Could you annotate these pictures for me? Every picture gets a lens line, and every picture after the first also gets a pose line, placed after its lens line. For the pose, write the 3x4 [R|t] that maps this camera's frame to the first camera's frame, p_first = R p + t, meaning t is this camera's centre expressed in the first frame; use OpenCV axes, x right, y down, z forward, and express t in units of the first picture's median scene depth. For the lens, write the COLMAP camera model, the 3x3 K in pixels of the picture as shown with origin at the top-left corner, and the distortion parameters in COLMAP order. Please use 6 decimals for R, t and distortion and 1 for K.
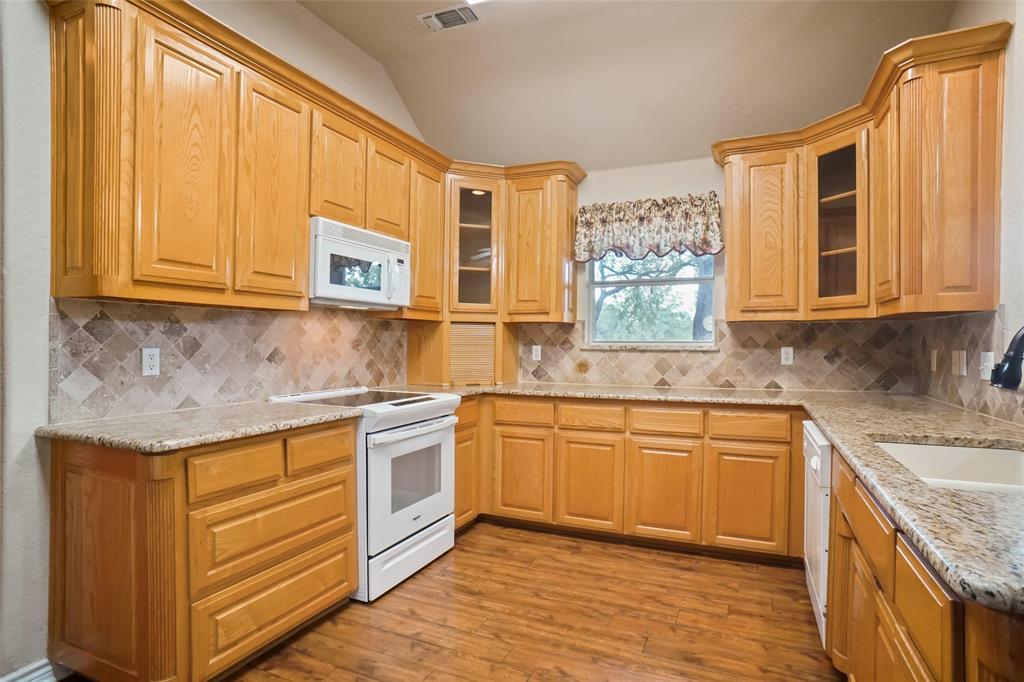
lens RADIAL K [[550.0, 0, 526.1], [0, 550.0, 346.2], [0, 0, 1]] dist [-0.024454, 0.000759]
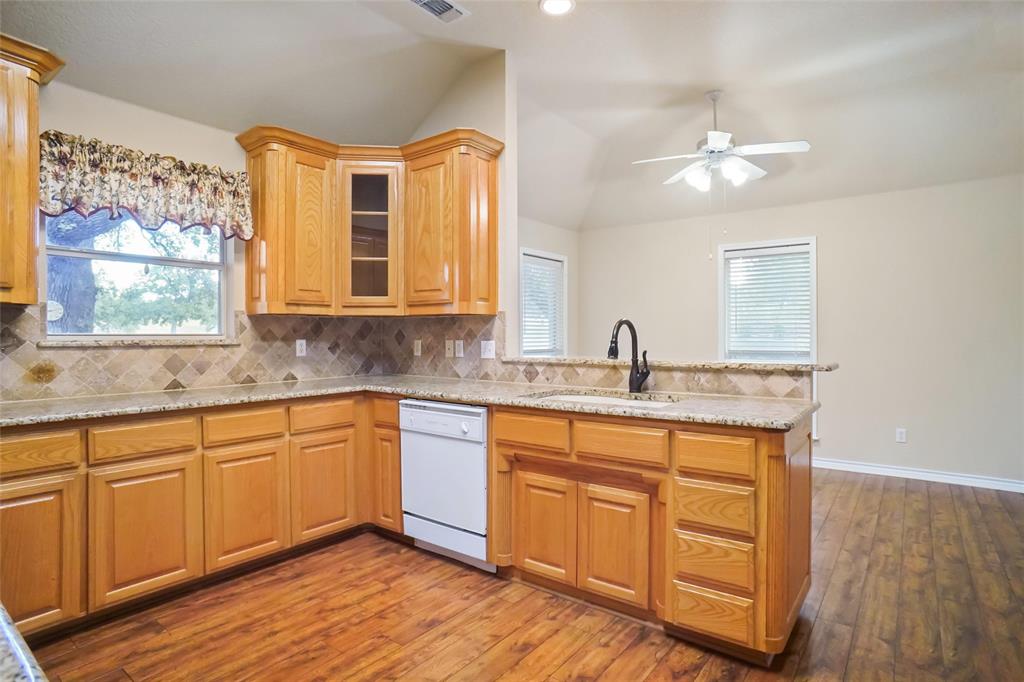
lens RADIAL K [[536.4, 0, 518.2], [0, 536.4, 331.1], [0, 0, 1]] dist [-0.074234, 0.043618]
pose [[0.245441, 0.004915, 0.969399, -0.398905], [0.010194, 0.999919, -0.007651, -0.002666], [-0.969358, 0.011760, 0.245371, 0.329451]]
